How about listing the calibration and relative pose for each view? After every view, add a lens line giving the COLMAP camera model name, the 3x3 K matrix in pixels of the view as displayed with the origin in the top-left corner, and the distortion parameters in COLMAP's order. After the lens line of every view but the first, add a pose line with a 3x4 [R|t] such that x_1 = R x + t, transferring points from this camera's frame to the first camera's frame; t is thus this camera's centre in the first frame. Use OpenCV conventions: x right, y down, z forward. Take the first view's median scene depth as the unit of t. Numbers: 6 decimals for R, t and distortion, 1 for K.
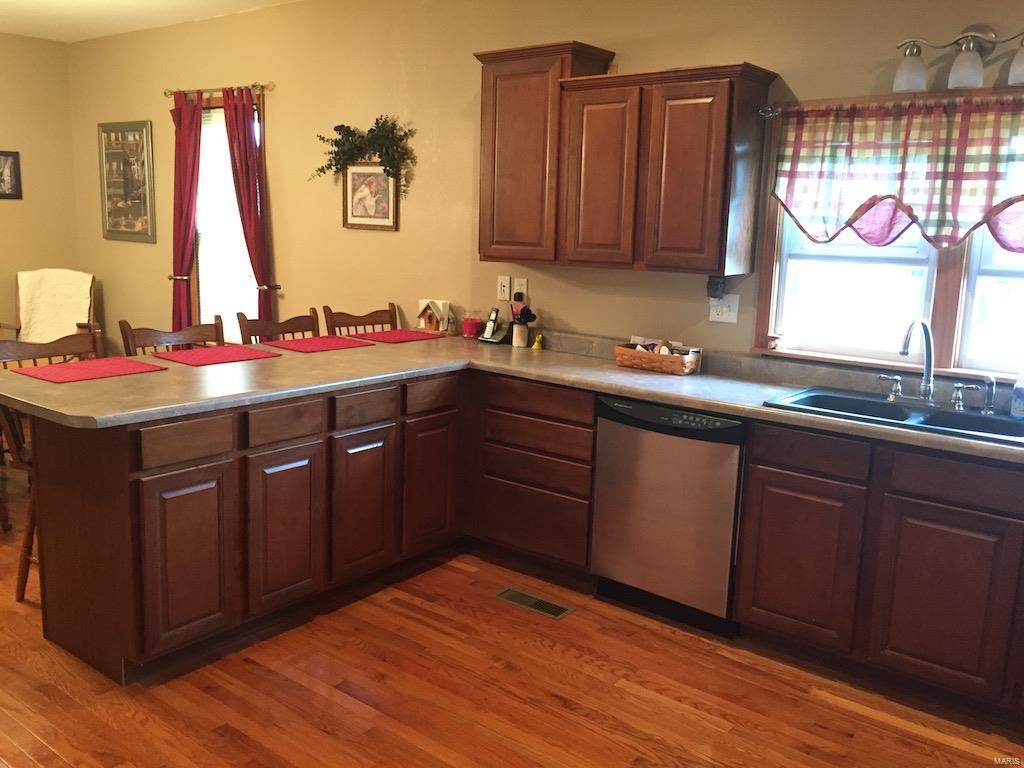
lens RADIAL K [[882.9, 0, 505.5], [0, 882.9, 384.9], [0, 0, 1]] dist [0.027906, -0.041854]
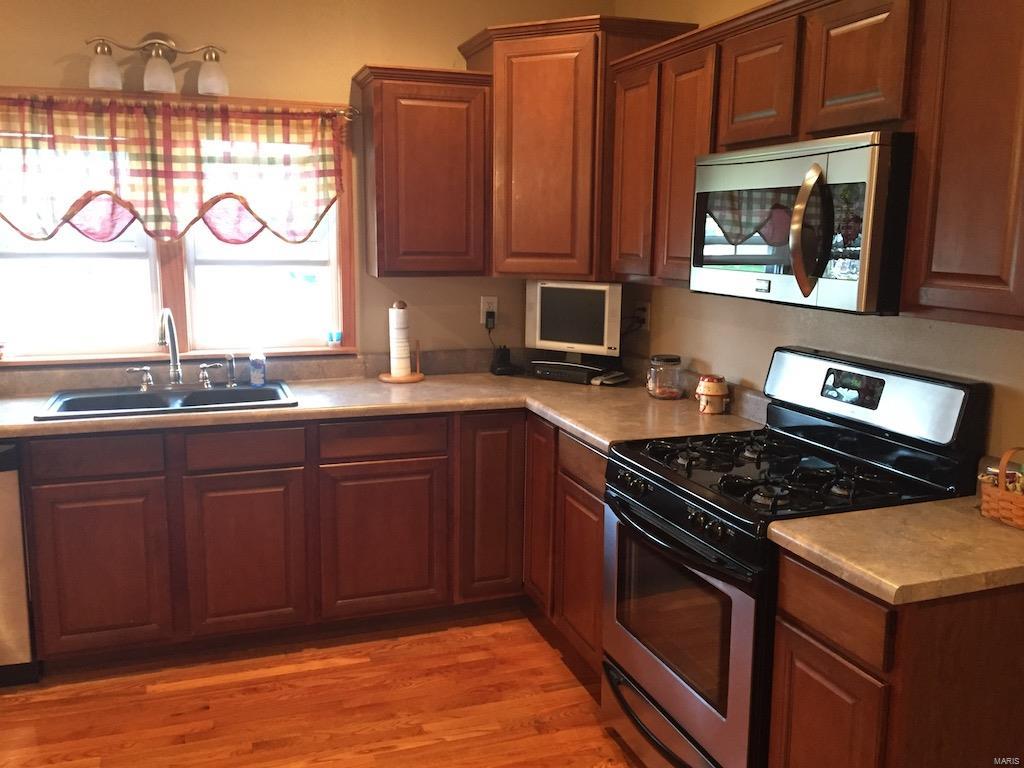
lens RADIAL K [[882.9, 0, 507.4], [0, 882.9, 387.9], [0, 0, 1]] dist [0.027906, -0.041854]
pose [[0.532472, -0.175173, 0.828123, -0.197039], [0.160739, 0.981475, 0.104259, -0.026110], [-0.831046, 0.077596, 0.550765, 0.082704]]
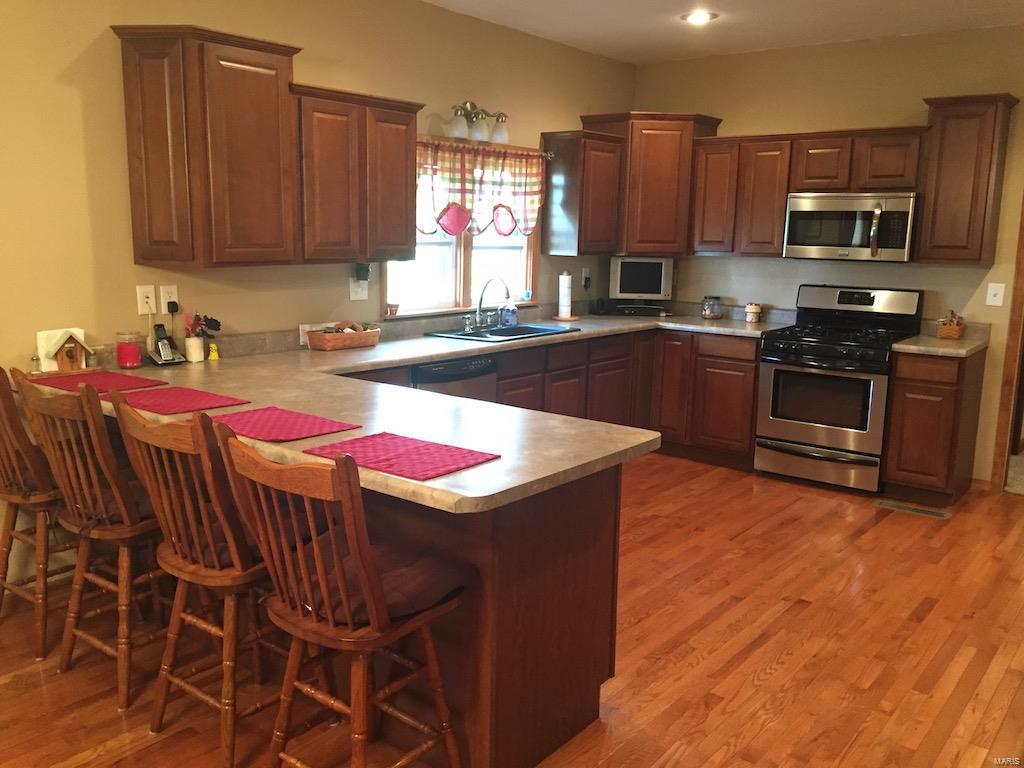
lens RADIAL K [[882.9, 0, 512.2], [0, 882.9, 385.5], [0, 0, 1]] dist [0.027906, -0.041854]
pose [[0.016287, -0.207302, 0.978141, -1.175338], [0.167315, 0.965042, 0.201740, -0.200448], [-0.985769, 0.160372, 0.050402, 0.874460]]
